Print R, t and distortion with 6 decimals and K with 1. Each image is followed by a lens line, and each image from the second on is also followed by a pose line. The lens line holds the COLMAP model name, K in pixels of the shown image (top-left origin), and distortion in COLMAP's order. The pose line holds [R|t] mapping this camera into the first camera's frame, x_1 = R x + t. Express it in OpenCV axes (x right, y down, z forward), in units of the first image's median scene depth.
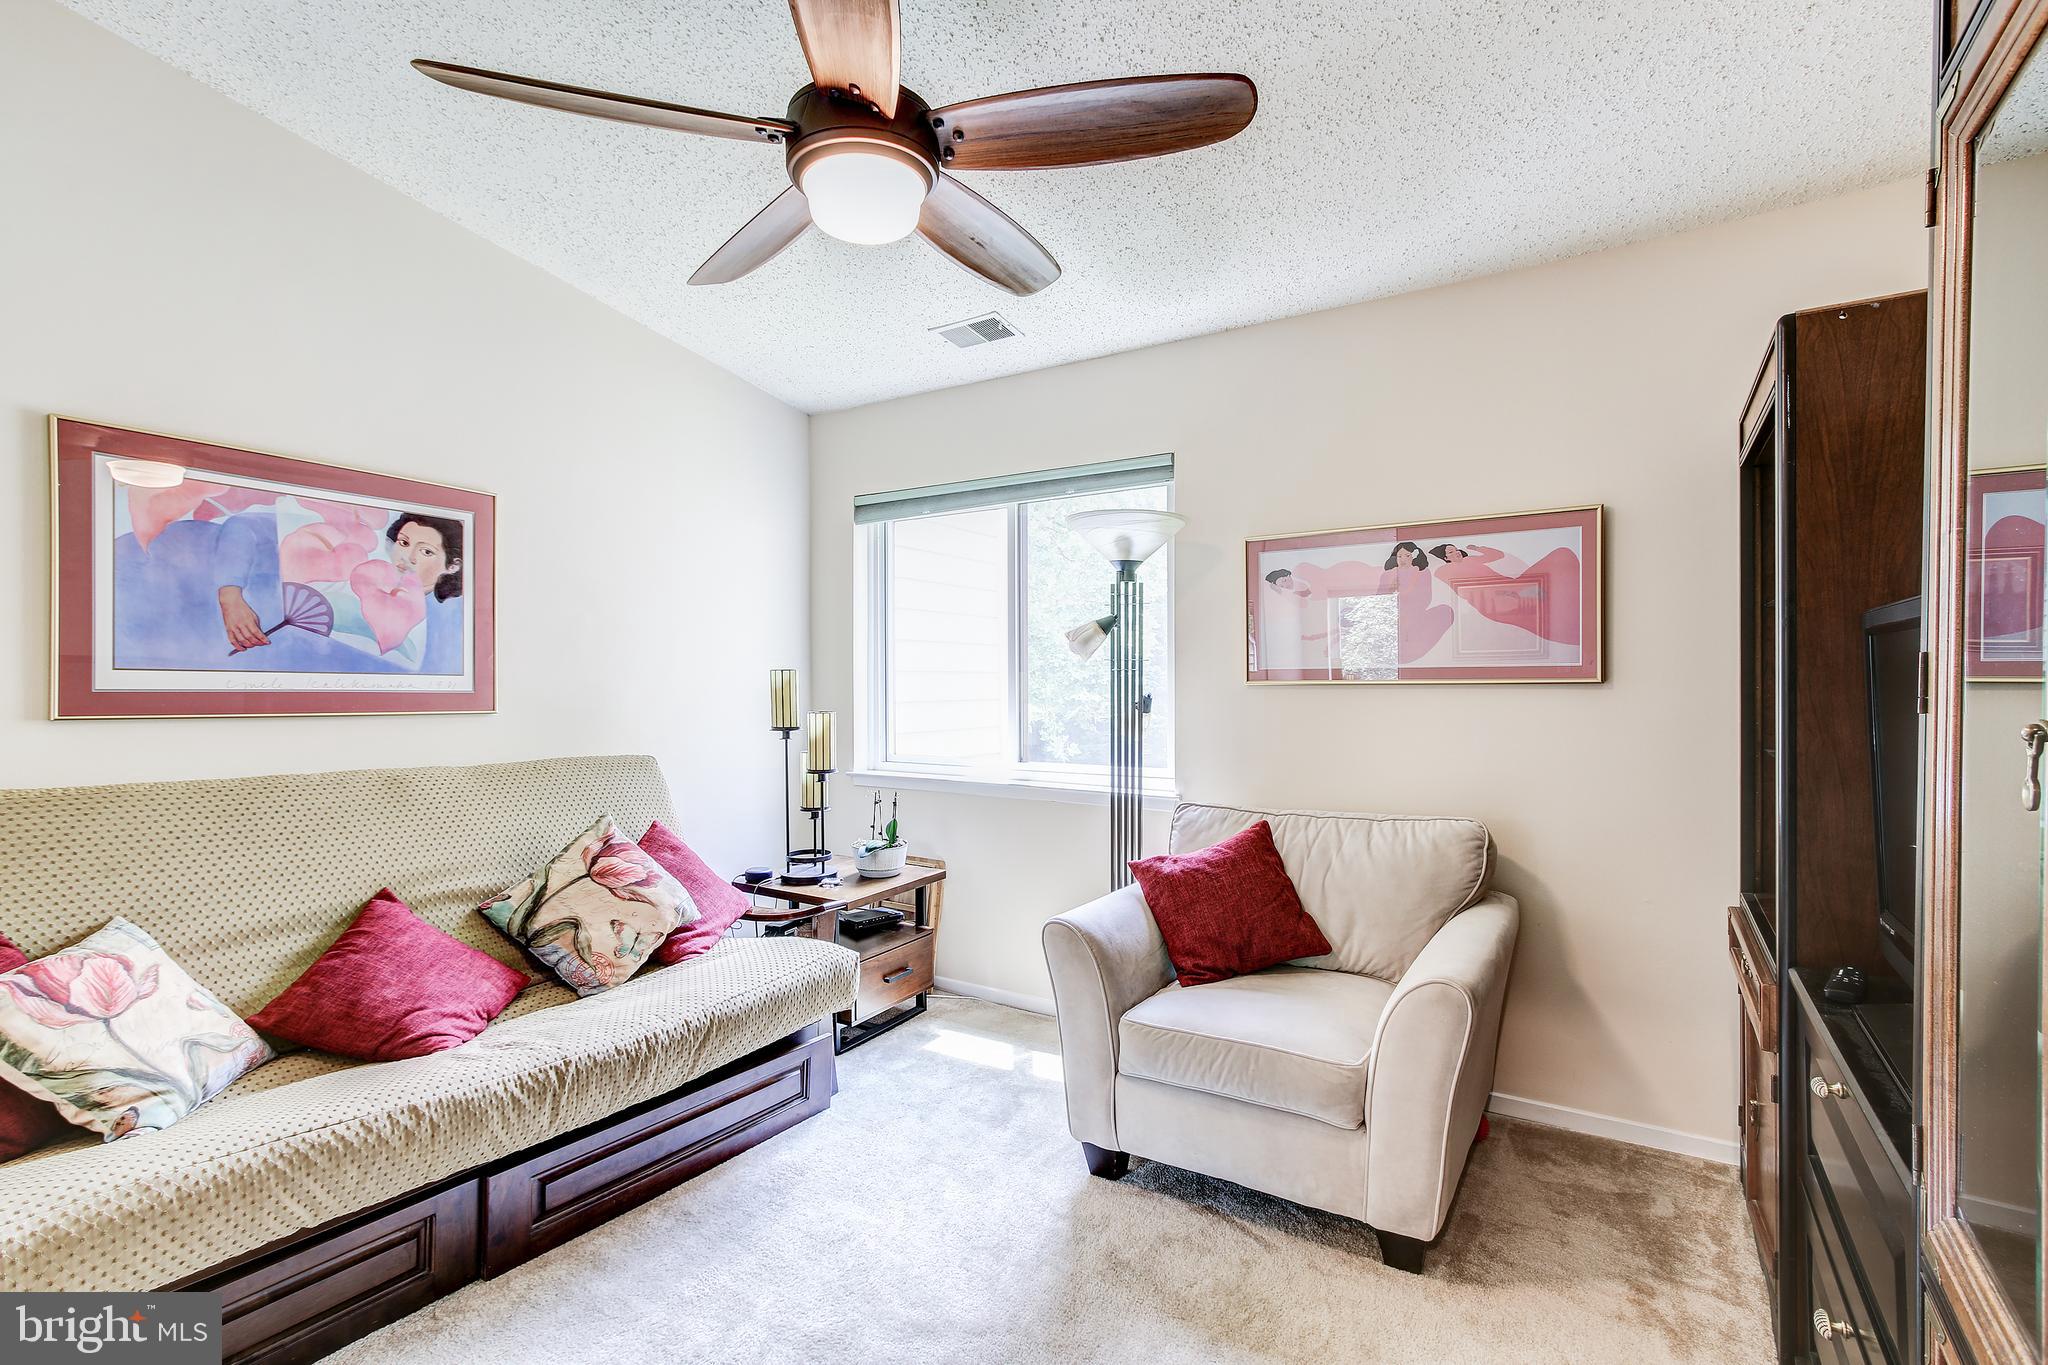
lens RADIAL K [[939.5, 0, 1040.3], [0, 939.5, 686.4], [0, 0, 1]] dist [-0.007626, 0.006323]
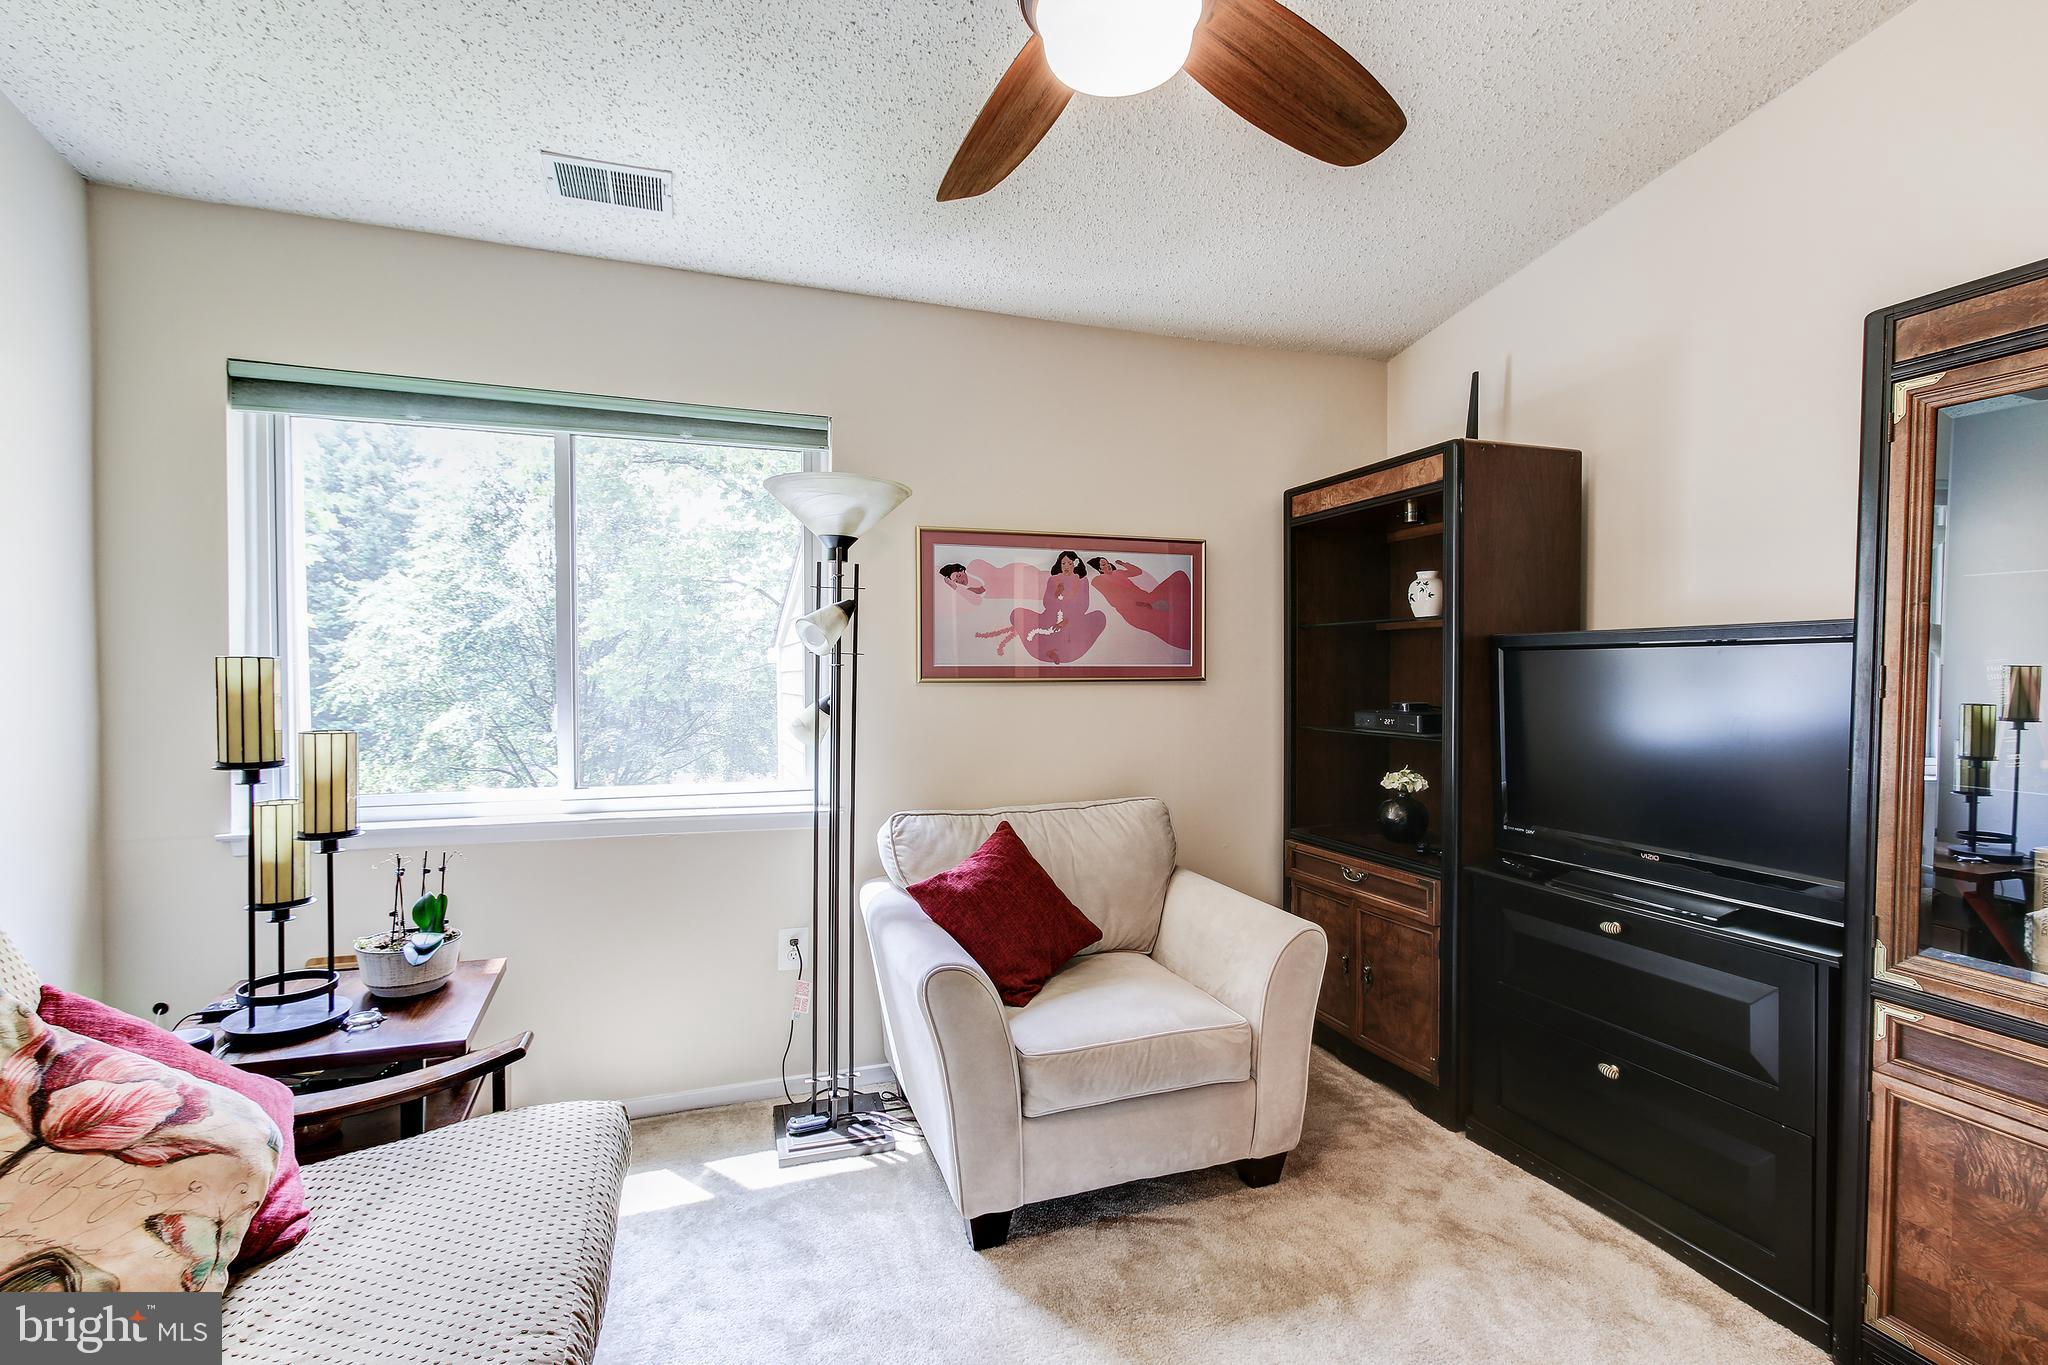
lens RADIAL K [[939.5, 0, 1029.7], [0, 939.5, 683.6], [0, 0, 1]] dist [-0.007626, 0.006323]
pose [[0.617019, -0.004872, 0.786933, -0.503732], [0.001876, 0.999987, 0.004720, -0.004998], [-0.786946, -0.001436, 0.617020, 0.365735]]
